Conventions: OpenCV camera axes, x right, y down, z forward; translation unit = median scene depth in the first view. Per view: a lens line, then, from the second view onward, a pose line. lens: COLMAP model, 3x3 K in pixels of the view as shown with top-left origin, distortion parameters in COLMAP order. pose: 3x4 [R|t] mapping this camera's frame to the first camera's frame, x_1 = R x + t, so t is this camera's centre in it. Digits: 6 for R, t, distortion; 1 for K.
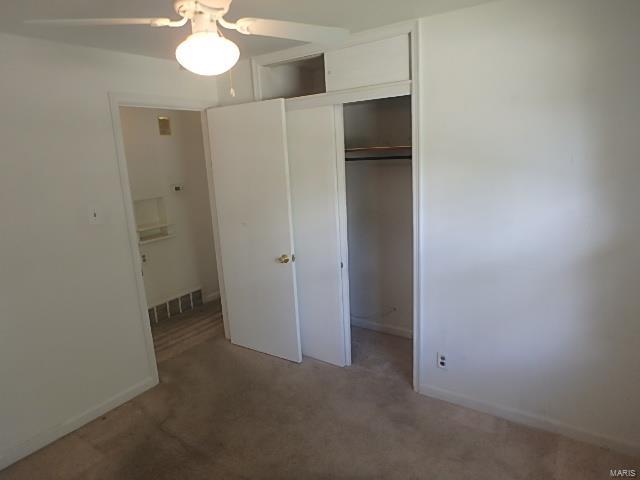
lens RADIAL K [[396.9, 0, 319.3], [0, 396.9, 235.5], [0, 0, 1]] dist [-0.043236, -0.002223]
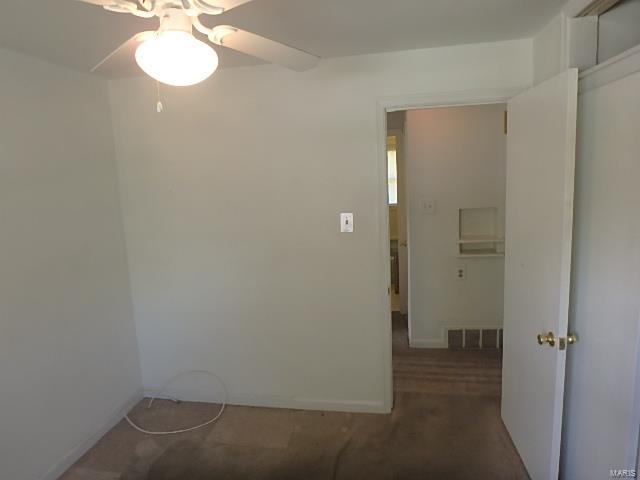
lens RADIAL K [[396.9, 0, 319.3], [0, 396.9, 235.5], [0, 0, 1]] dist [-0.043236, -0.002223]
pose [[0.426019, 0.175926, -0.887445, 0.218086], [-0.154210, 0.980677, 0.120379, -0.094127], [0.891475, 0.085569, 0.444916, 0.348920]]
